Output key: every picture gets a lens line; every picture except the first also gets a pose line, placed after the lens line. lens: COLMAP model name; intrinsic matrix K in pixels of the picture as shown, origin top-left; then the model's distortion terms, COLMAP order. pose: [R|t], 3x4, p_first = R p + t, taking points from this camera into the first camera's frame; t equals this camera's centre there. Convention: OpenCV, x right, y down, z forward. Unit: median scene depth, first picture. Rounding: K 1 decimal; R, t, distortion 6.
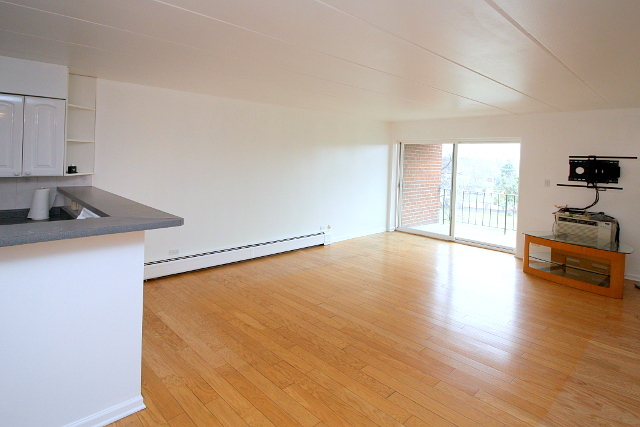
lens RADIAL K [[379.0, 0, 310.5], [0, 379.0, 150.2], [0, 0, 1]] dist [0.000238, -0.000182]
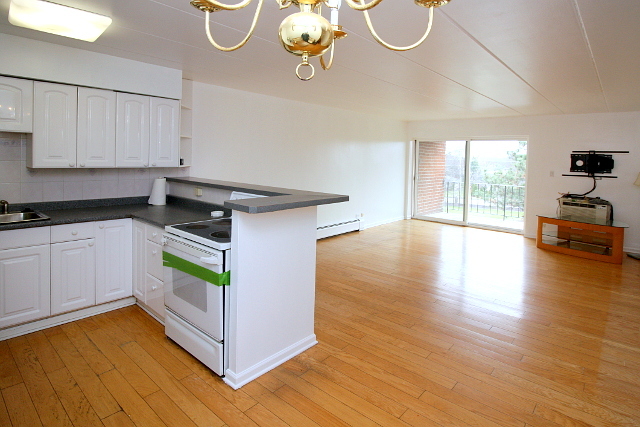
lens RADIAL K [[379.0, 0, 310.5], [0, 379.0, 150.2], [0, 0, 1]] dist [0.000238, -0.000182]
pose [[0.995765, 0.000854, 0.091935, -0.259669], [-0.001348, 0.999985, 0.005304, 0.007319], [-0.091929, -0.005406, 0.995751, -0.125903]]
